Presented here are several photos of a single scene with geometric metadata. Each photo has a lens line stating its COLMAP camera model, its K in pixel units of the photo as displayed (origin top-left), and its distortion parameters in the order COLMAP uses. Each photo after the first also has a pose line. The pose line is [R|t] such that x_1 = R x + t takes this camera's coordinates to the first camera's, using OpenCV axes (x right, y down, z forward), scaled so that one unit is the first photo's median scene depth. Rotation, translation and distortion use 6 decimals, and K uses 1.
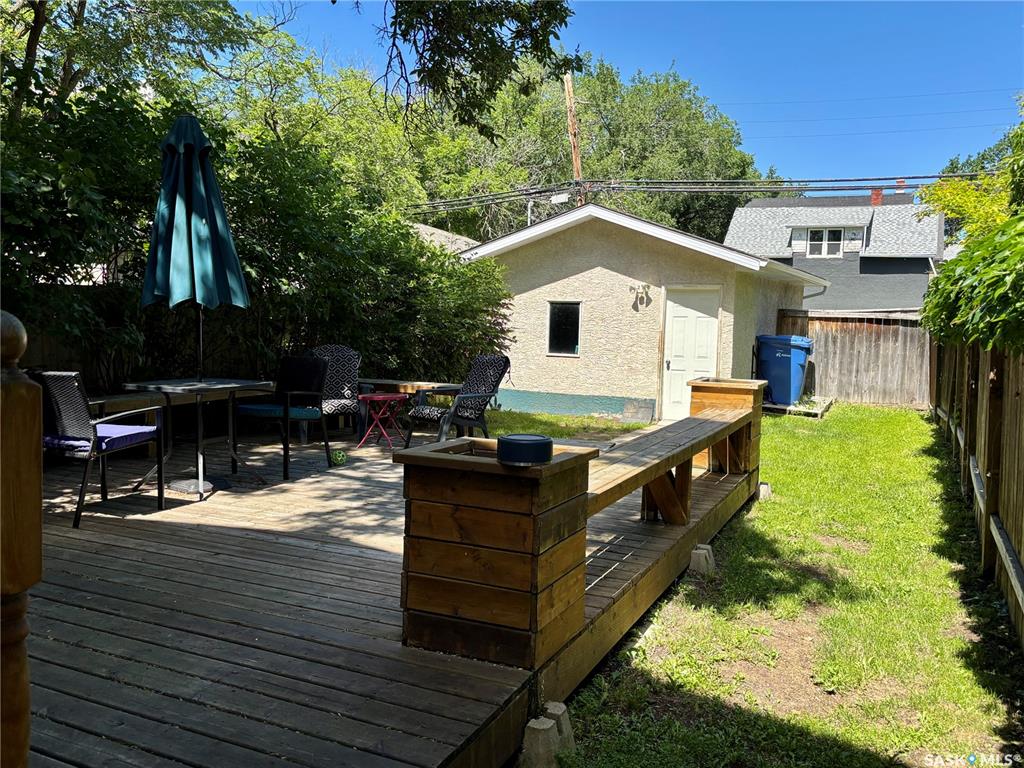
lens RADIAL K [[848.3, 0, 505.0], [0, 848.3, 383.9], [0, 0, 1]] dist [0.050783, -0.046413]
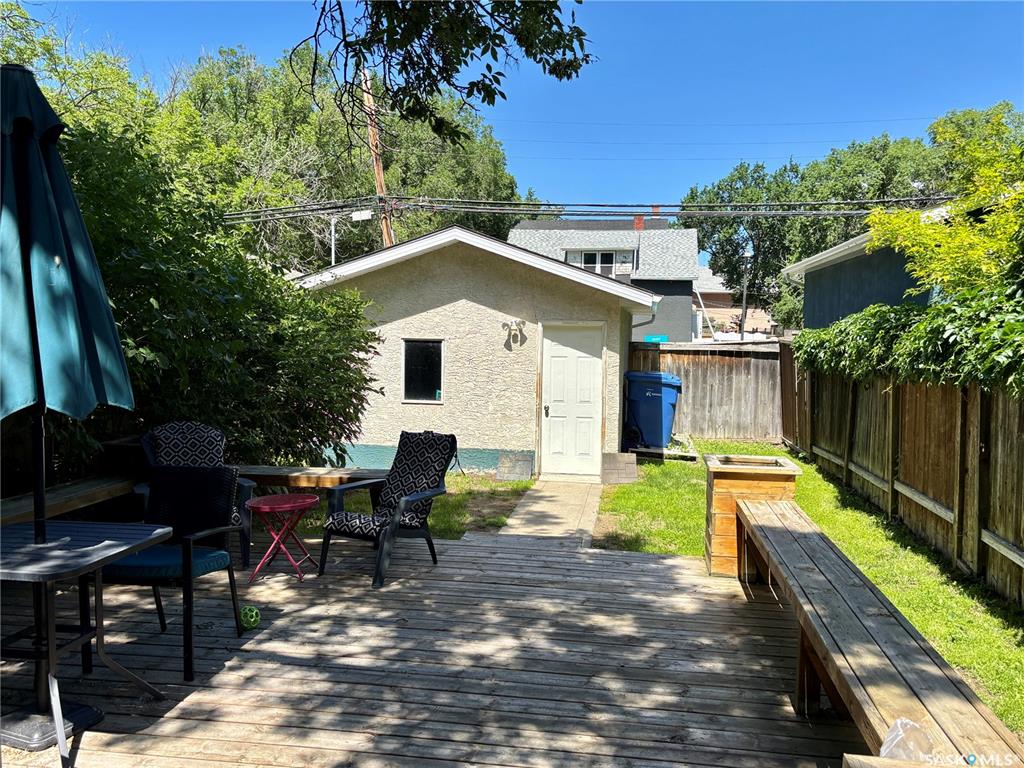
lens RADIAL K [[848.3, 0, 494.9], [0, 848.3, 398.4], [0, 0, 1]] dist [0.050783, -0.046413]
pose [[0.961804, -0.032020, 0.271859, -0.093323], [0.032471, 0.999469, 0.002841, -0.037631], [-0.271805, 0.006095, 0.962333, 0.157555]]
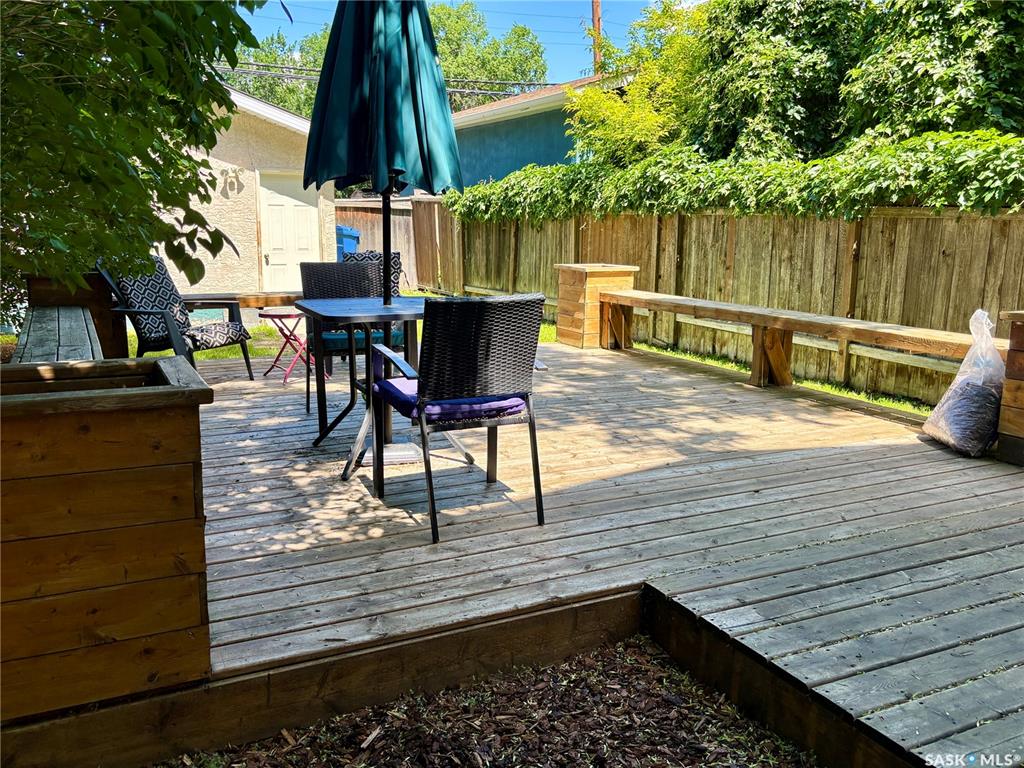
lens RADIAL K [[848.3, 0, 512.5], [0, 848.3, 385.6], [0, 0, 1]] dist [0.050783, -0.046413]
pose [[0.621792, -0.163577, 0.765909, -0.345202], [0.064099, 0.985293, 0.158394, -0.015921], [-0.780555, -0.049394, 0.623133, 0.208680]]
